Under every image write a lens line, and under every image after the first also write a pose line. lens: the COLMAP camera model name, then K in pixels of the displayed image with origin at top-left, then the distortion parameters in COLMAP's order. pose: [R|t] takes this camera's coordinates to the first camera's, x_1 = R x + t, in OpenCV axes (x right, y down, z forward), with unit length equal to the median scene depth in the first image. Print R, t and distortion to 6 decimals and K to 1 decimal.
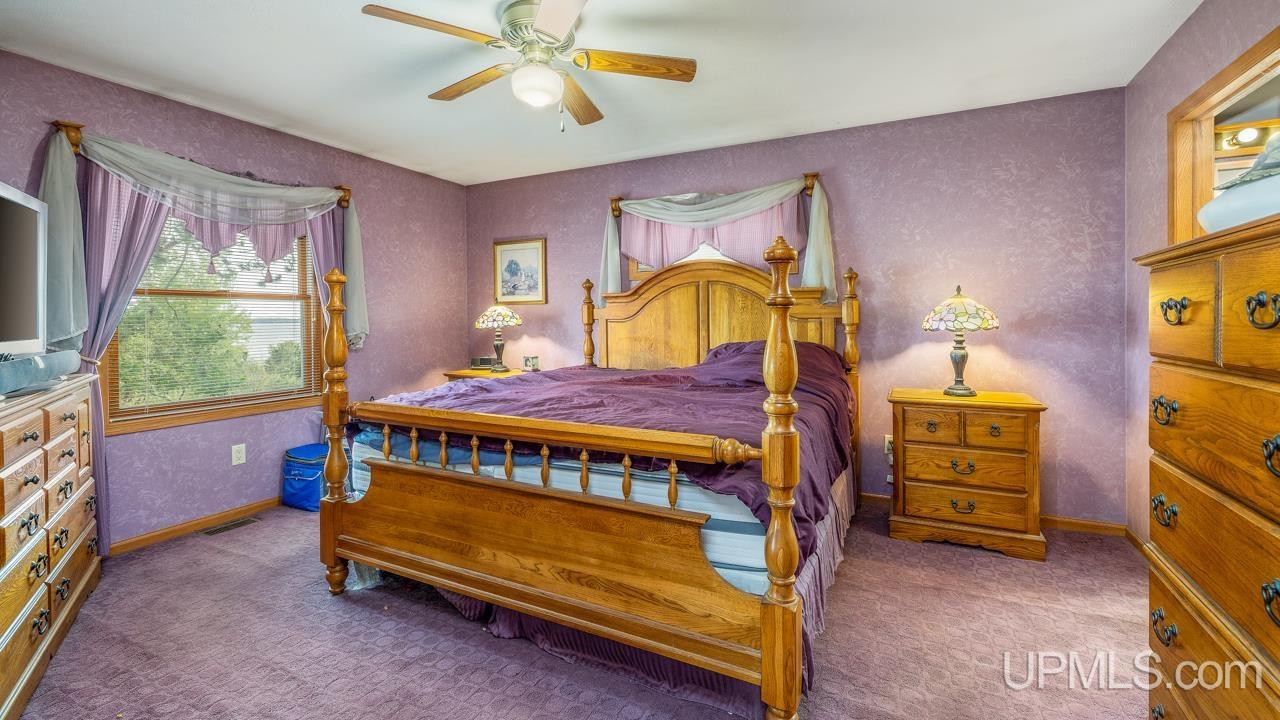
lens RADIAL K [[542.1, 0, 644.8], [0, 542.1, 321.2], [0, 0, 1]] dist [0.000277, -0.000015]
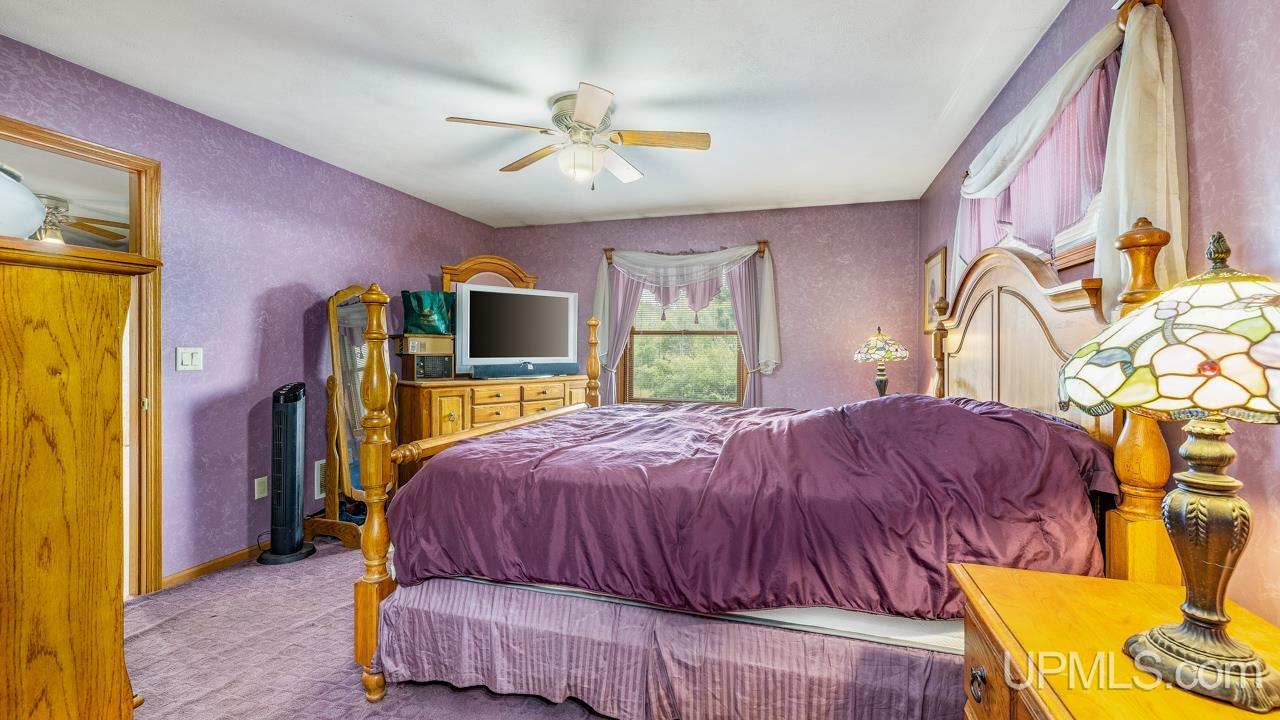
lens RADIAL K [[547.1, 0, 647.5], [0, 547.1, 341.1], [0, 0, 1]] dist [0.000637, -0.000016]
pose [[0.158371, -0.005699, -0.987363, 0.624024], [-0.013428, 0.999878, -0.007925, -0.009001], [0.987288, 0.014513, 0.158275, 0.561676]]
